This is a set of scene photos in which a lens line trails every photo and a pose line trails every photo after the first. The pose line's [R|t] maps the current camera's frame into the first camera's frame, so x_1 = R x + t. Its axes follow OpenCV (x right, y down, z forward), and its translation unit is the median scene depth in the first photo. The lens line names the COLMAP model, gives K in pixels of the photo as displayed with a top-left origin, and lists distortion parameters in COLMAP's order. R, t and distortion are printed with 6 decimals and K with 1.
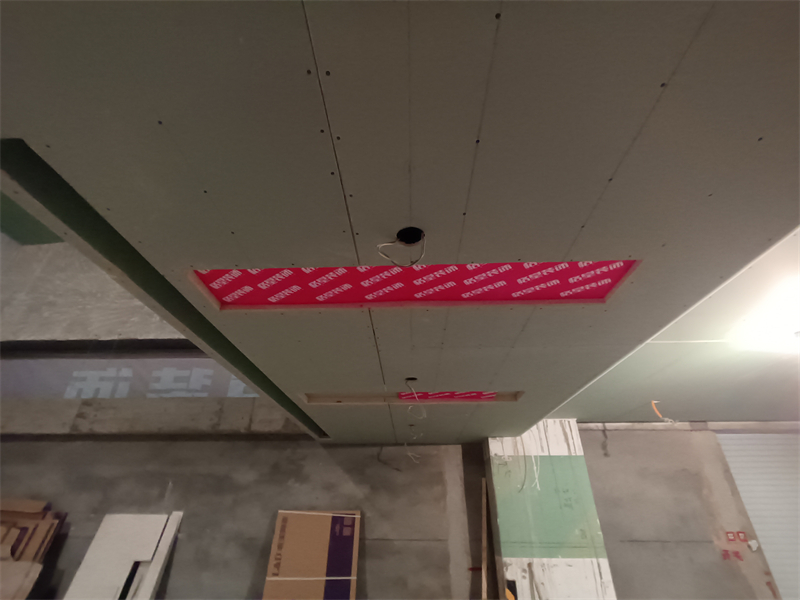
lens RADIAL K [[369.0, 0, 400.0], [0, 369.0, 300.0], [0, 0, 1]] dist [-0.002440, 0.002022]
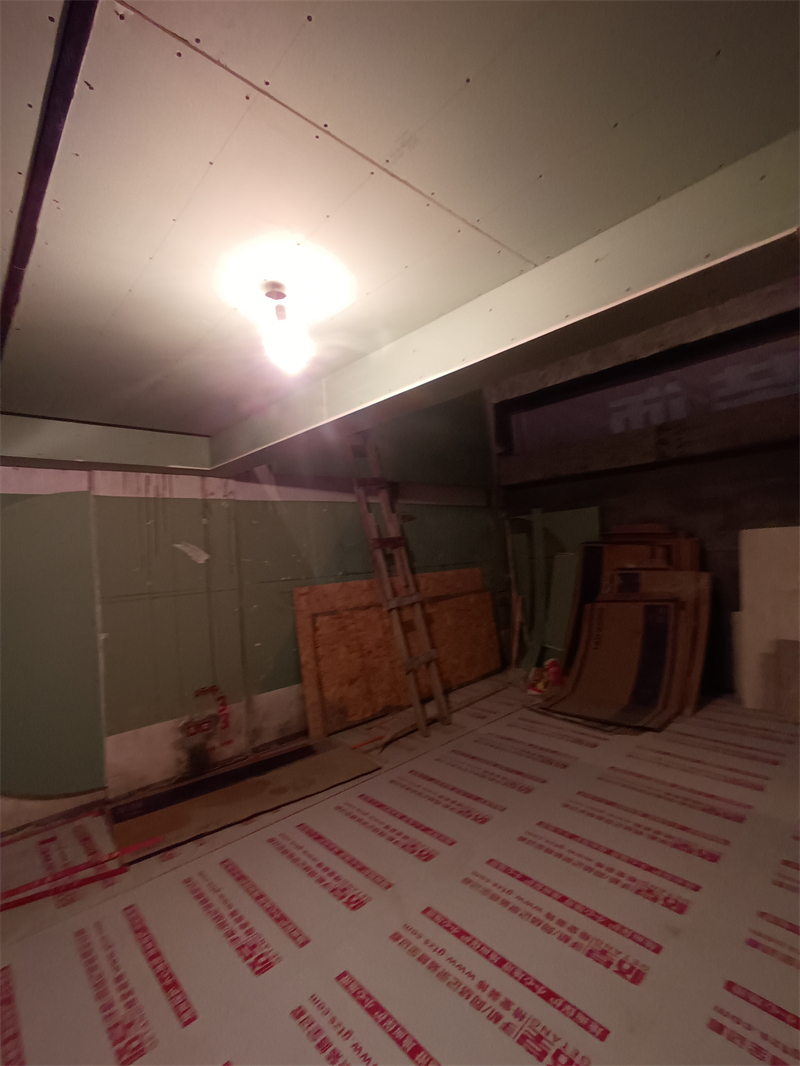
lens RADIAL K [[491.7, 0, 406.3], [0, 491.7, 535.9], [0, 0, 1]] dist [-0.002440, 0.002022]
pose [[0.709278, -0.069731, -0.701472, -0.425619], [0.413095, 0.847445, 0.333451, -0.145302], [0.571207, -0.526284, 0.629879, -0.234219]]
